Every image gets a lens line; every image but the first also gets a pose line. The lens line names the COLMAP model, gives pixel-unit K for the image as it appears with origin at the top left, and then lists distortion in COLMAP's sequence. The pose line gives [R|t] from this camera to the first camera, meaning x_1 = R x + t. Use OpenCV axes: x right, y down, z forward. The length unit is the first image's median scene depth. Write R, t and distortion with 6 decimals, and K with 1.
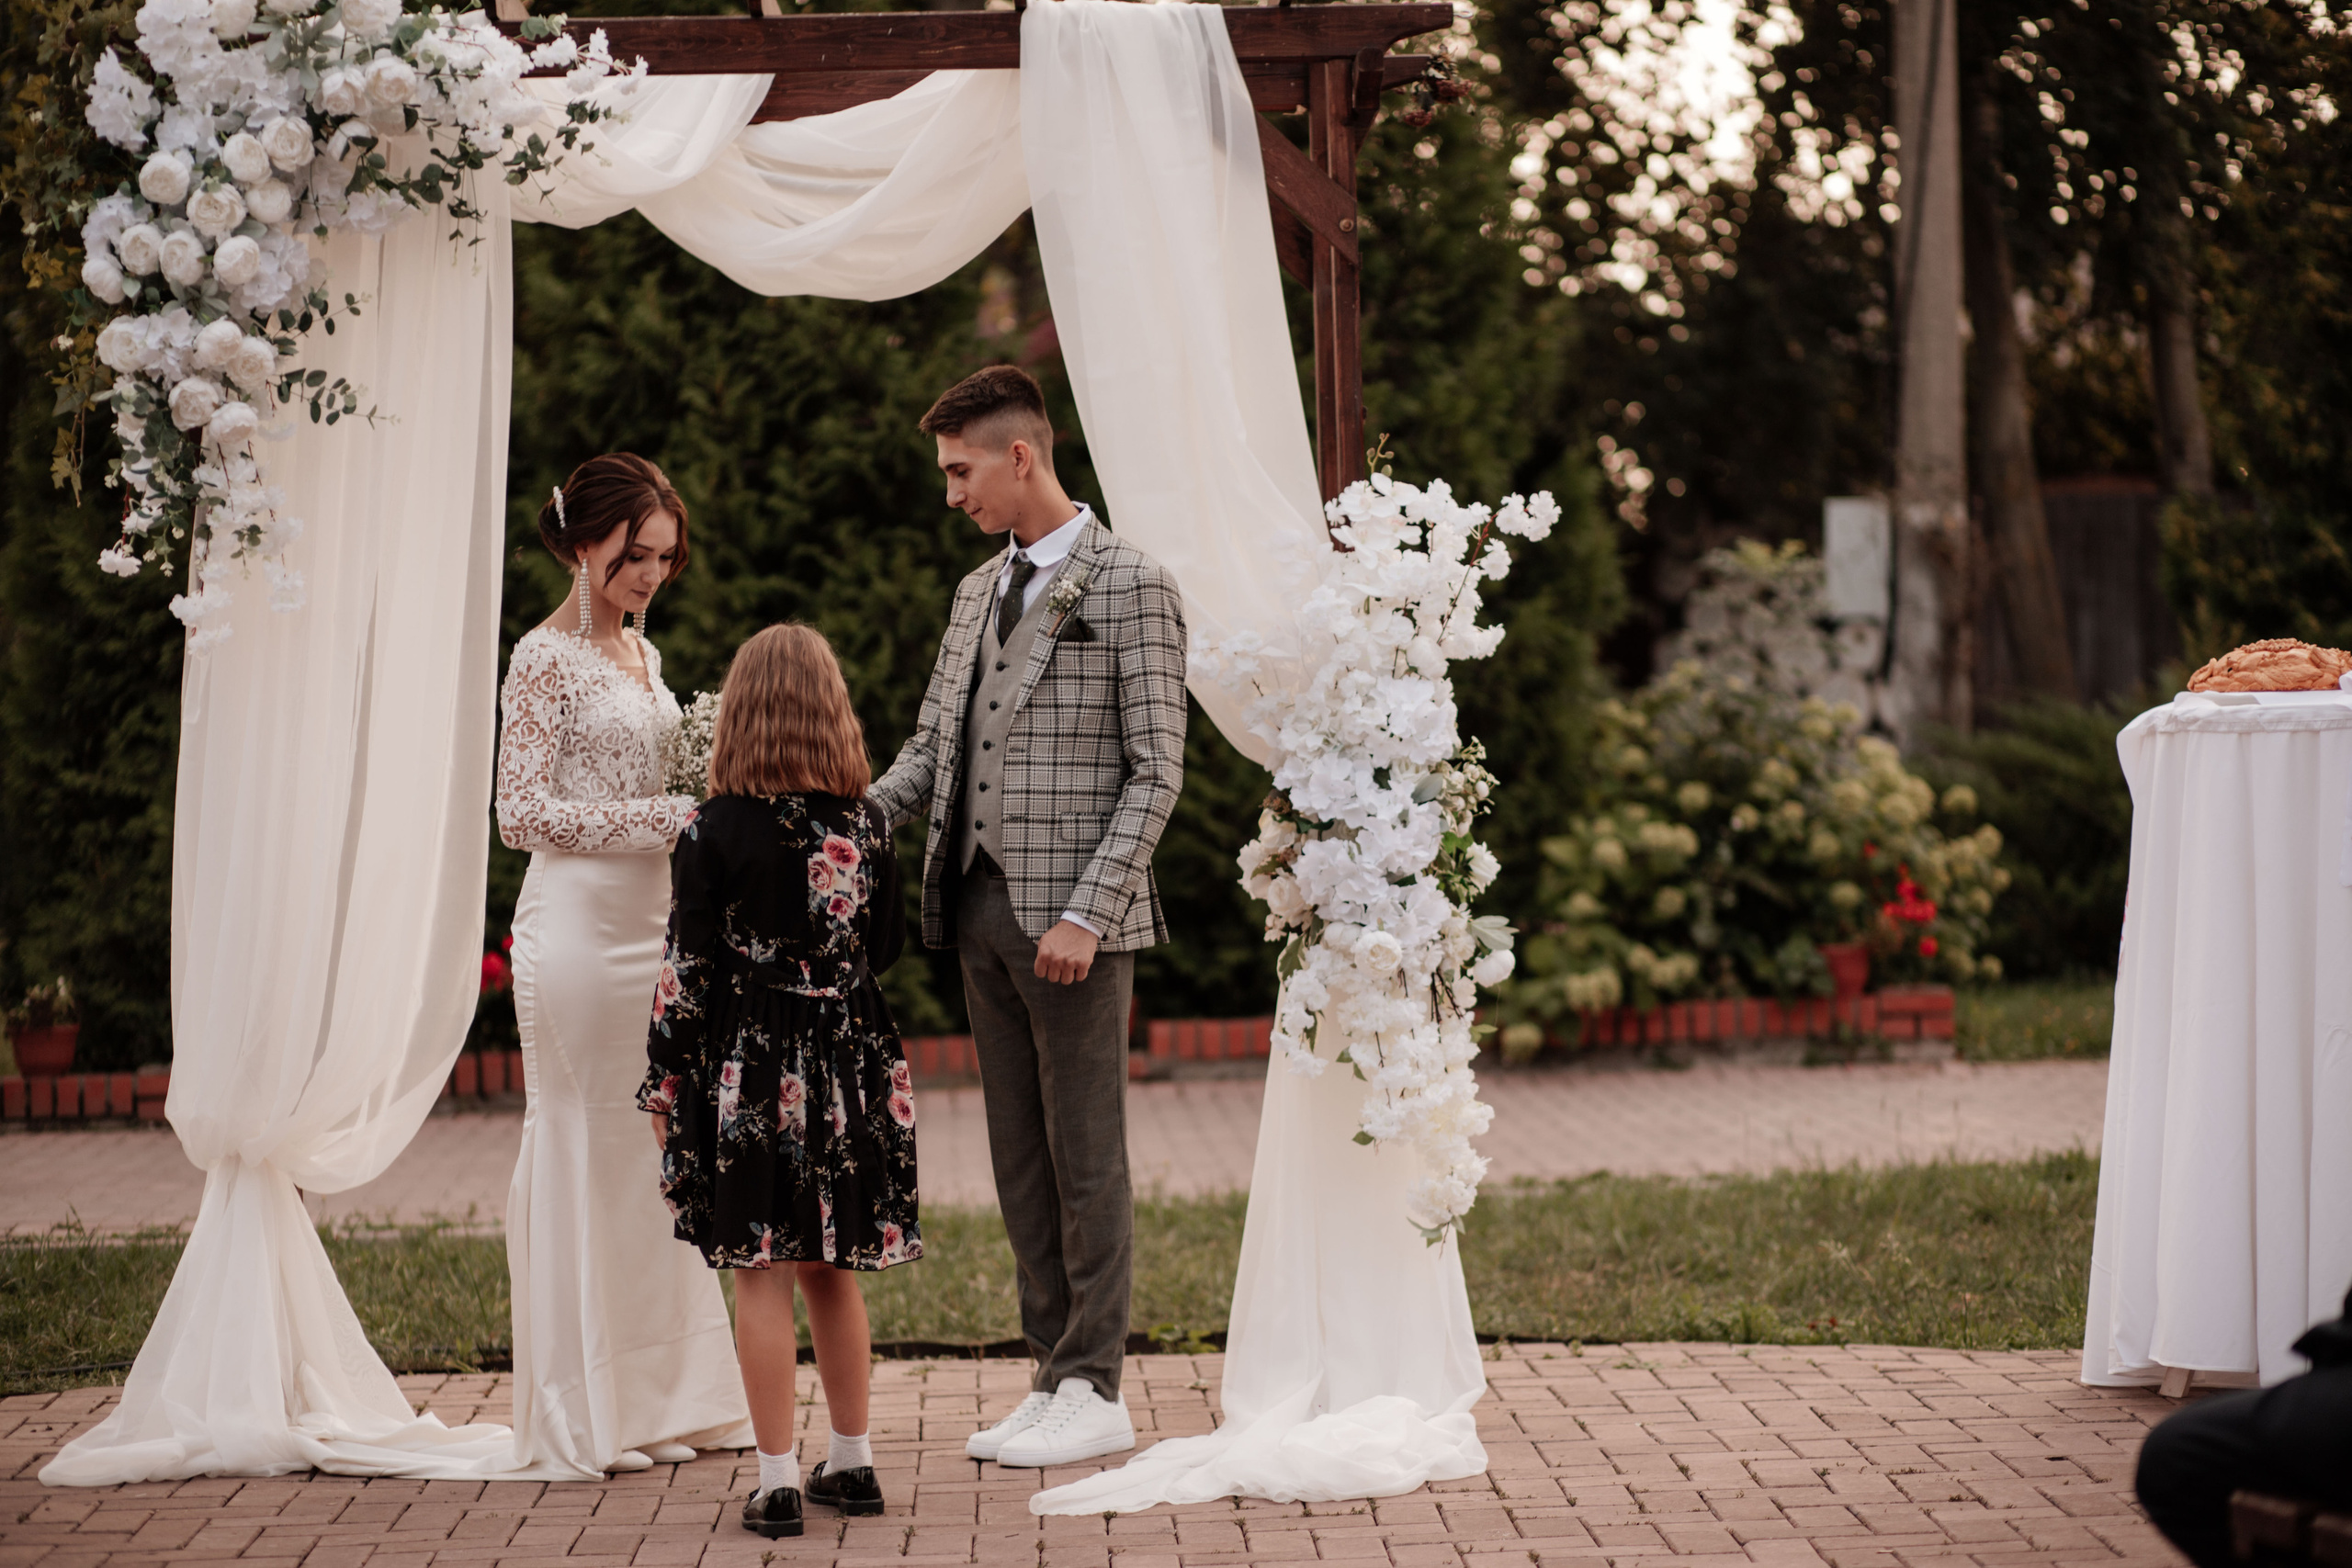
lens RADIAL K [[4670.3, 0, 995.4], [0, 4670.3, 775.0], [0, 0, 1]] dist [-0.023767, -0.206904]
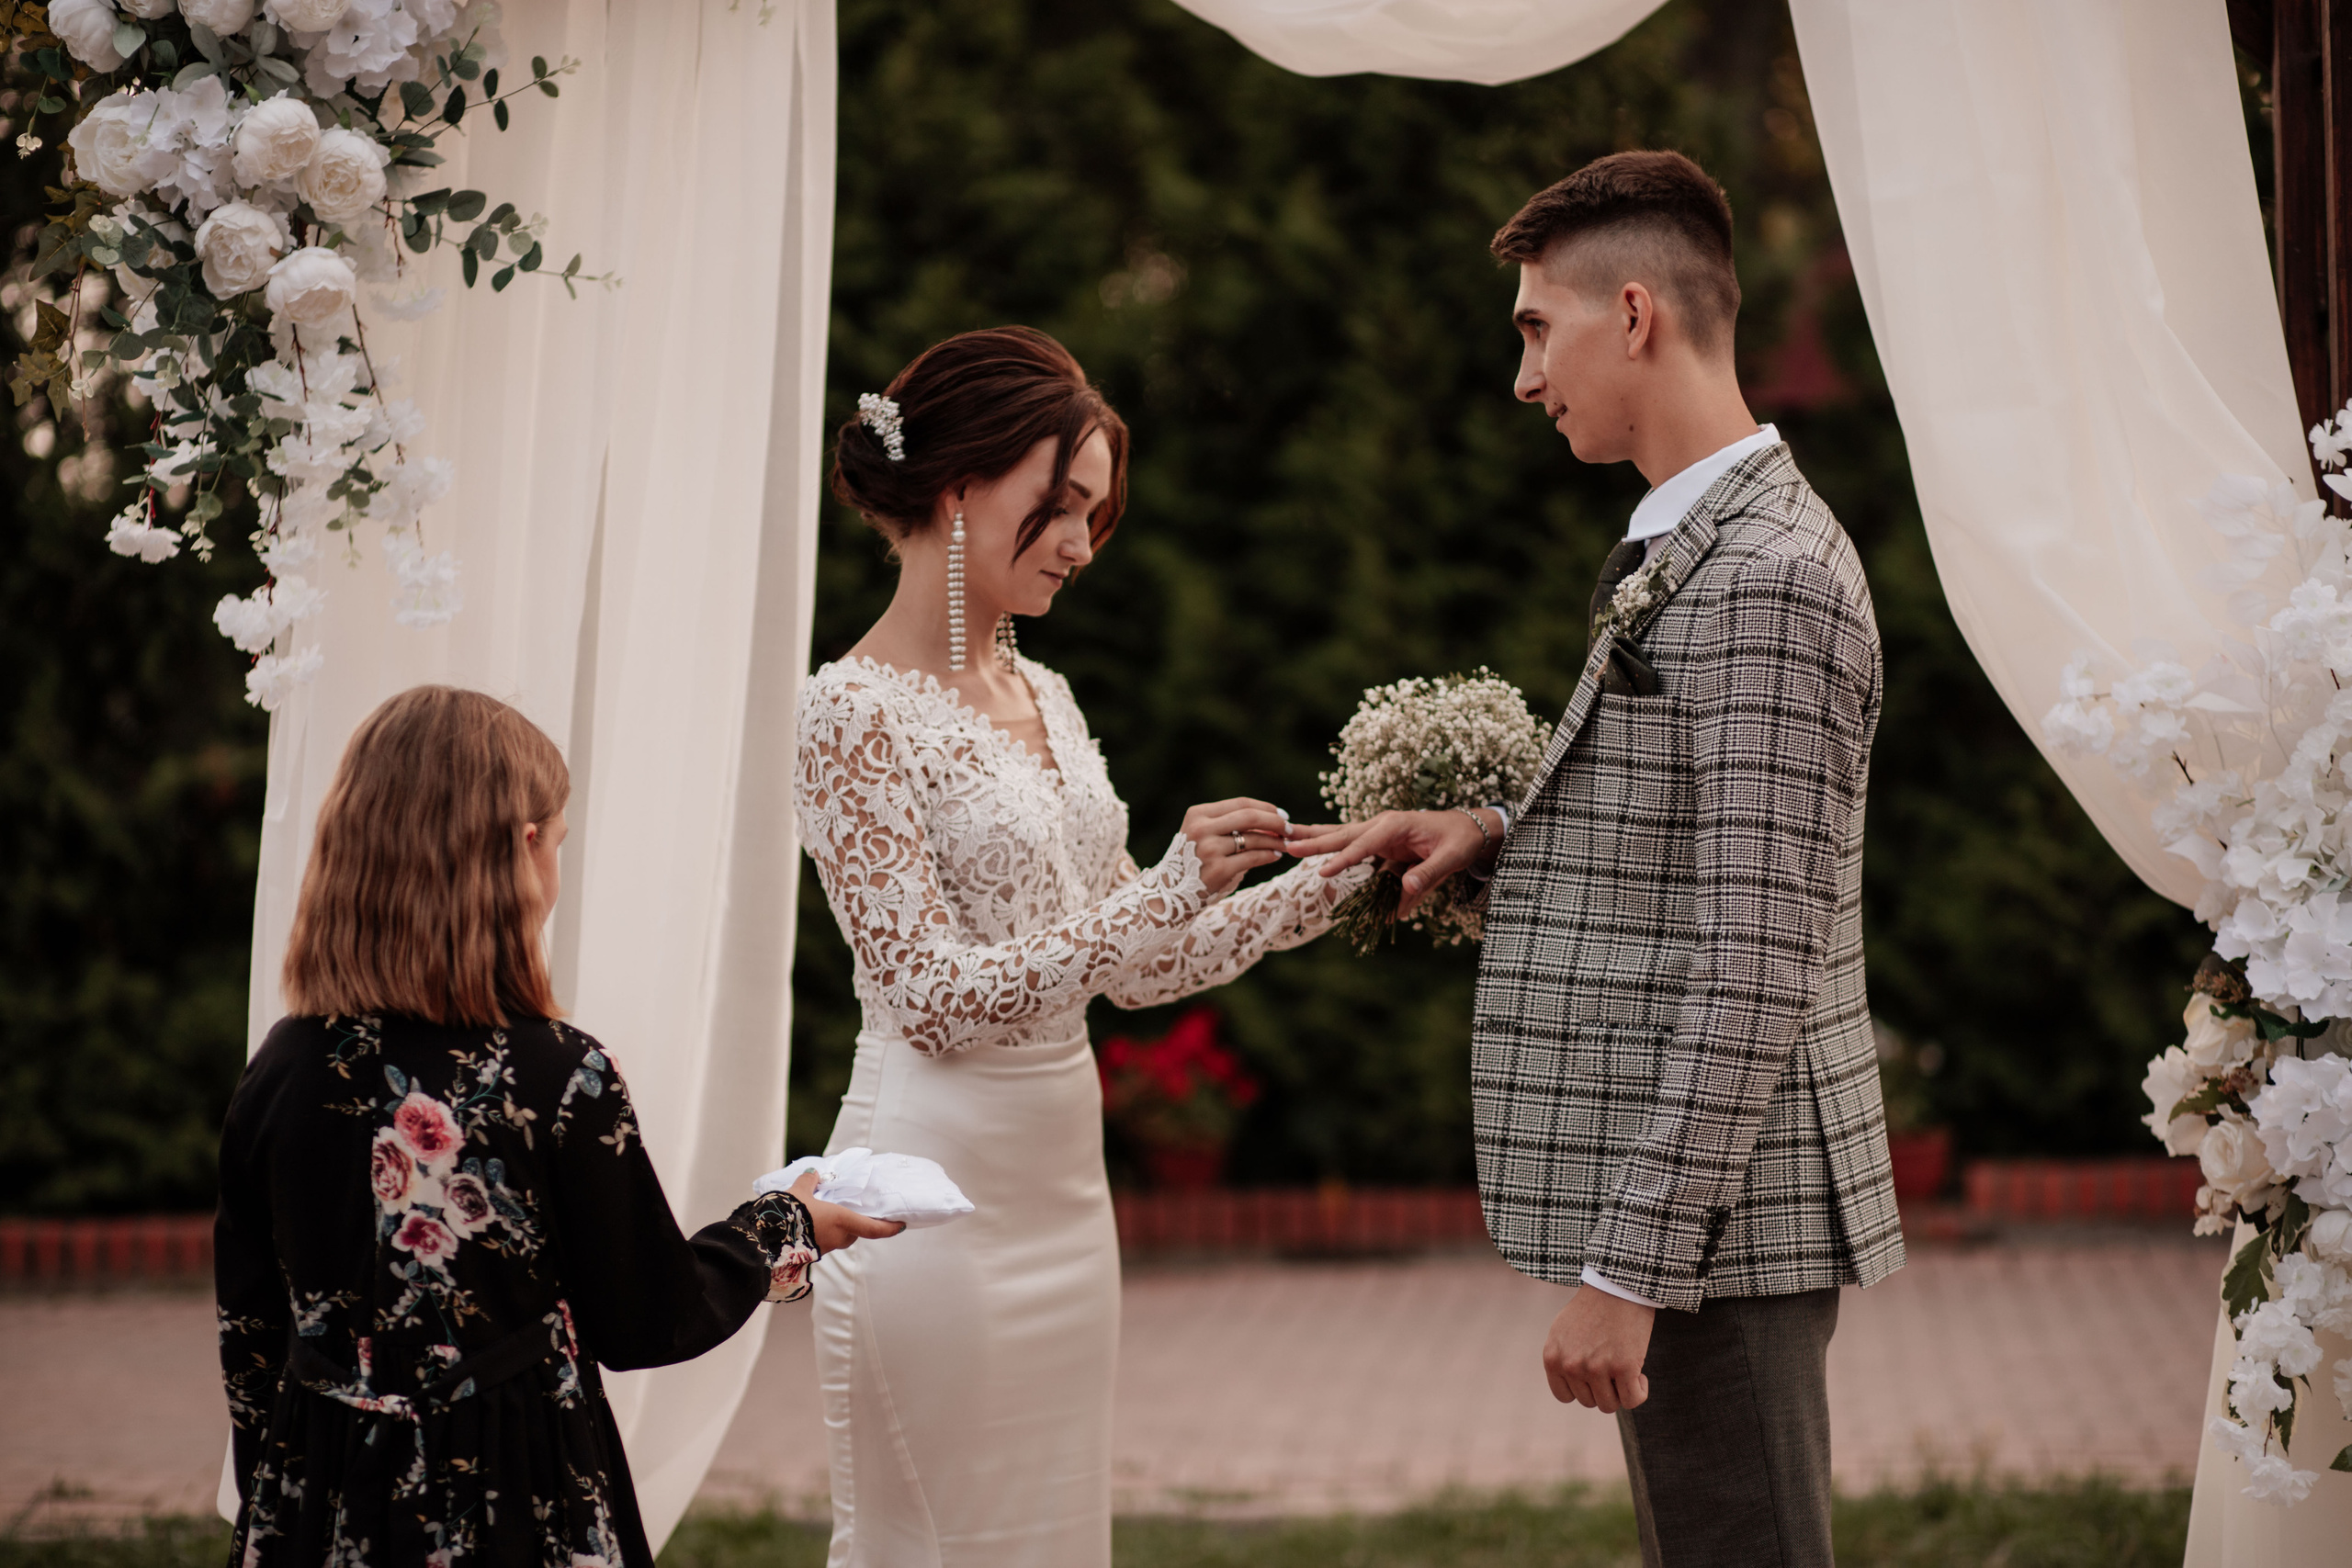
lens RADIAL K [[5326.1, 0, 1101.4], [0, 5326.1, 786.4], [0, 0, 1]] dist [0.024384, -0.124512]
pose [[0.991823, 0.005546, -0.127503, 0.010708], [-0.005816, 0.999982, -0.001748, -0.014975], [0.127491, 0.002475, 0.991837, 0.376031]]
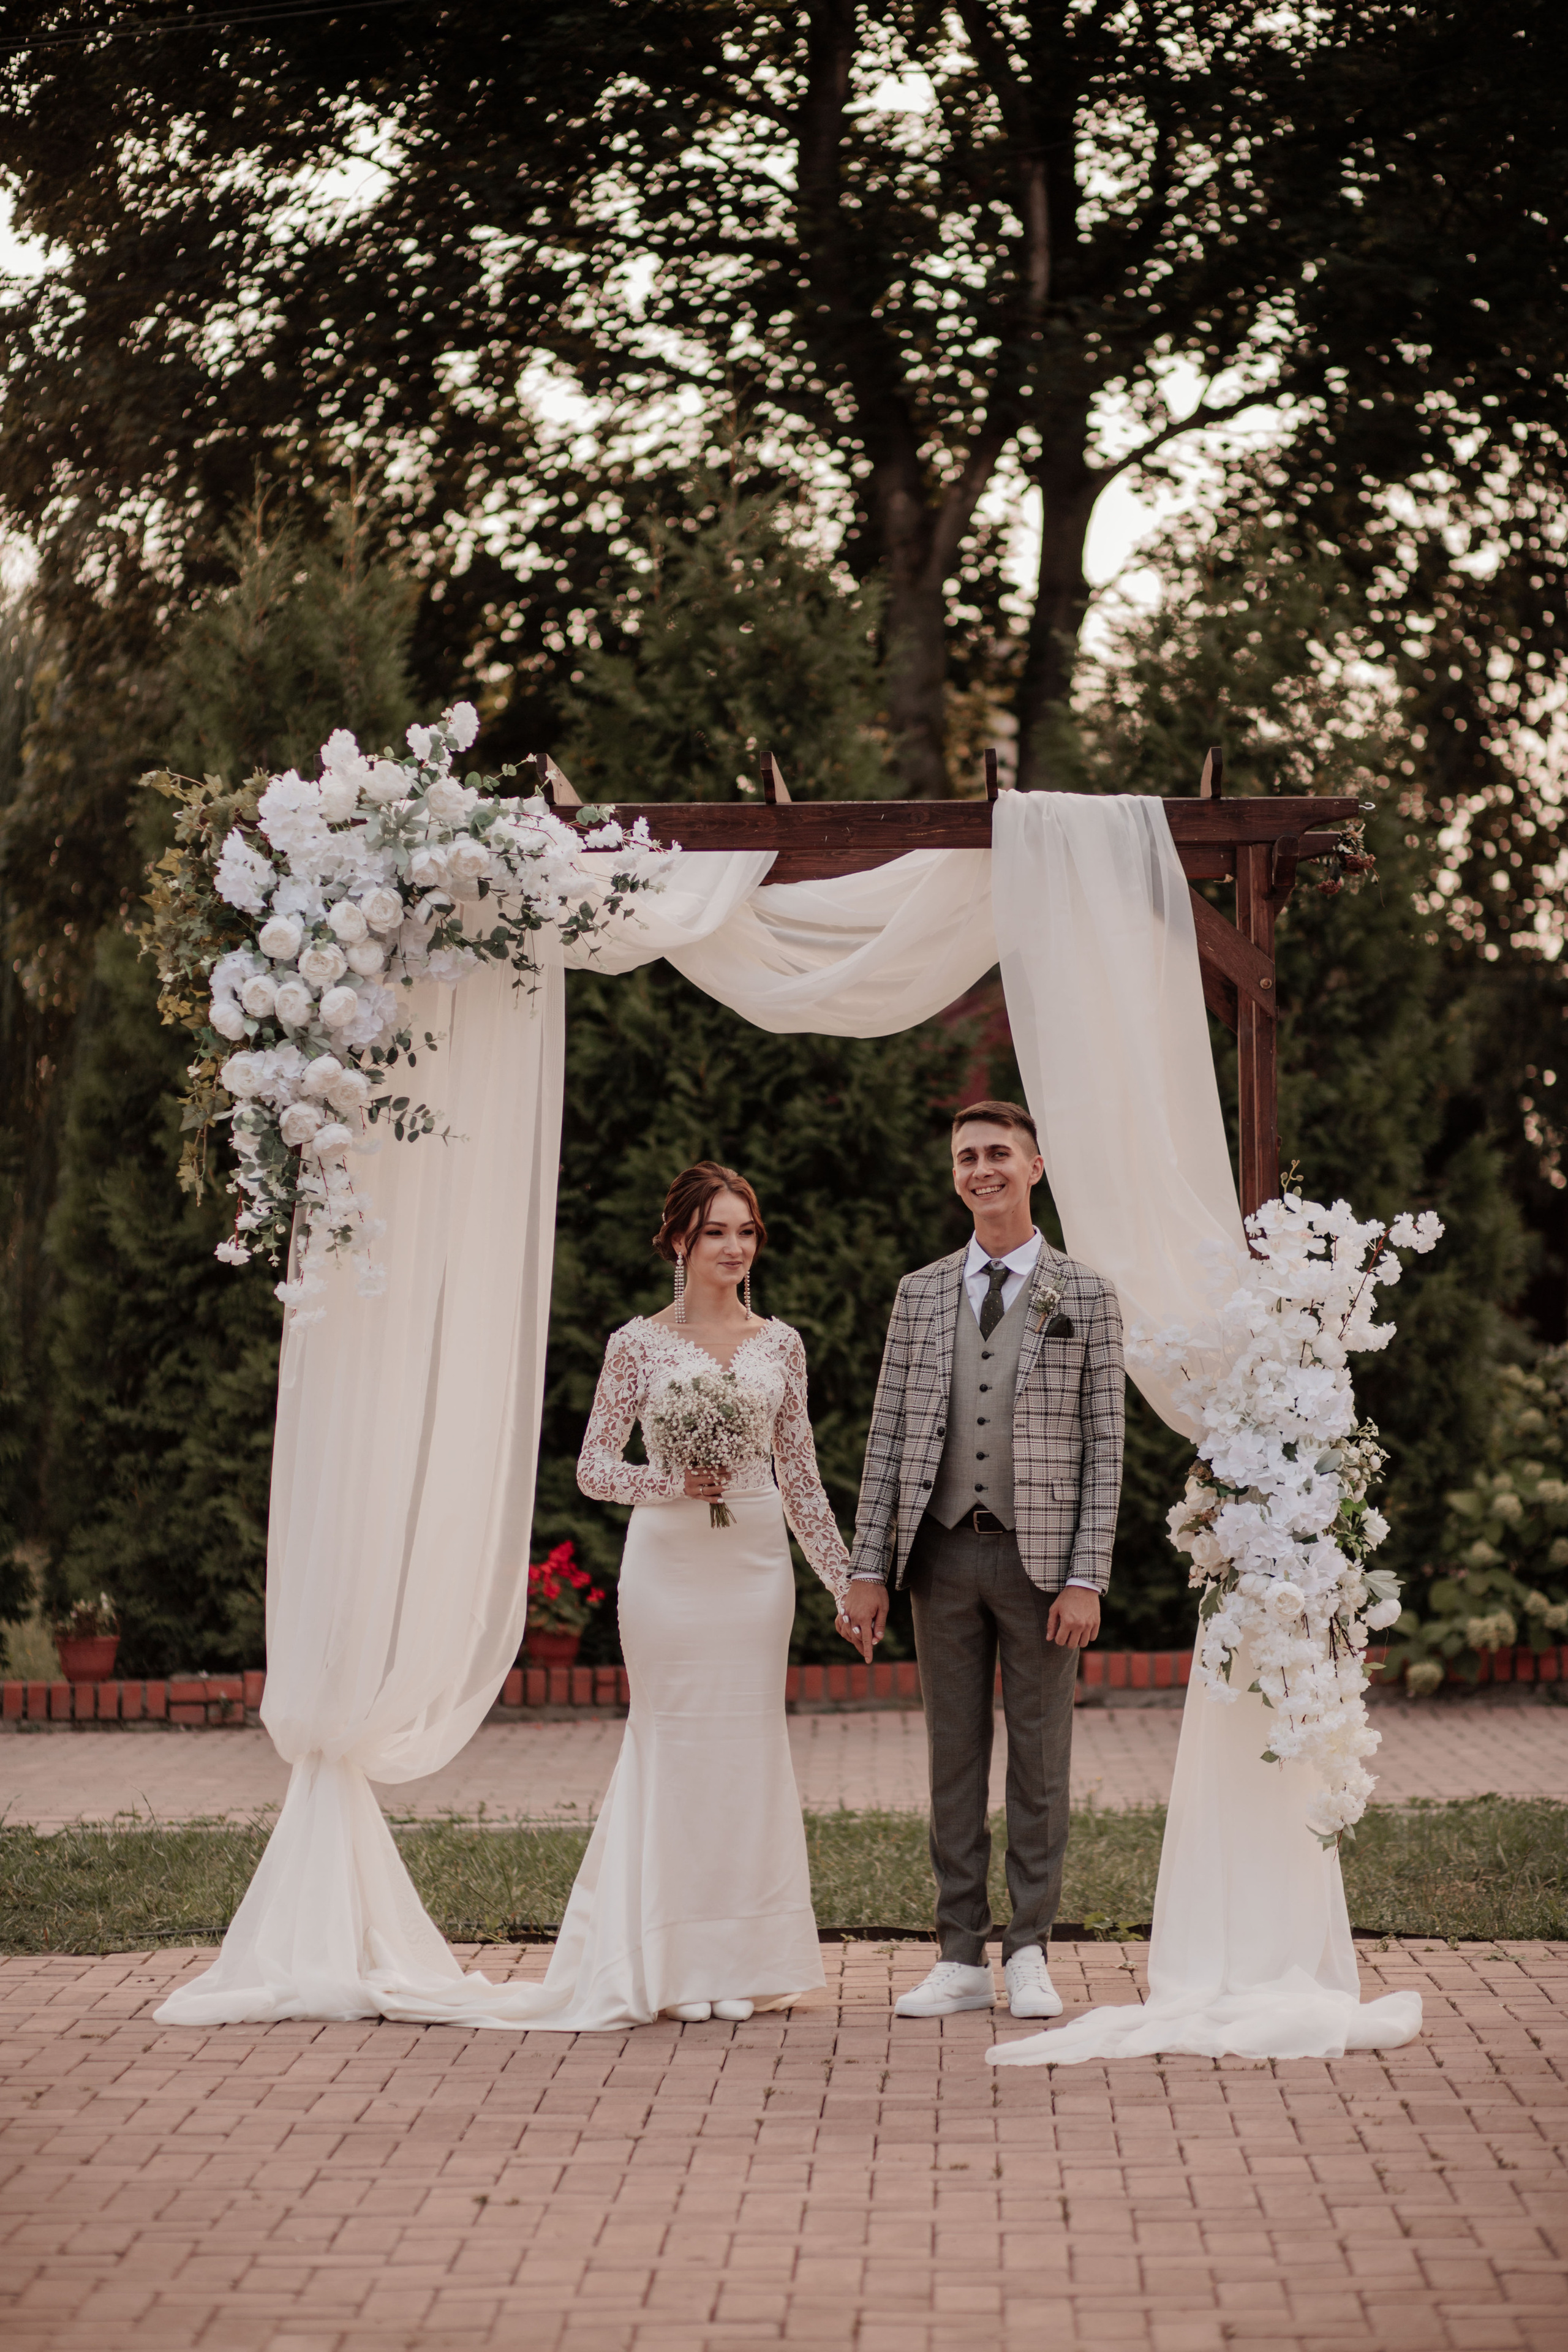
lens RADIAL K [[4433.8, 0, 678.1], [0, 4433.8, 1247.2], [0, 0, 1]] dist [-0.044653, -0.069294]
pose [[0.998180, 0.014385, -0.058564, -0.006959], [-0.016529, 0.999205, -0.036283, -0.007854], [0.057996, 0.037185, 0.997624, -0.130825]]
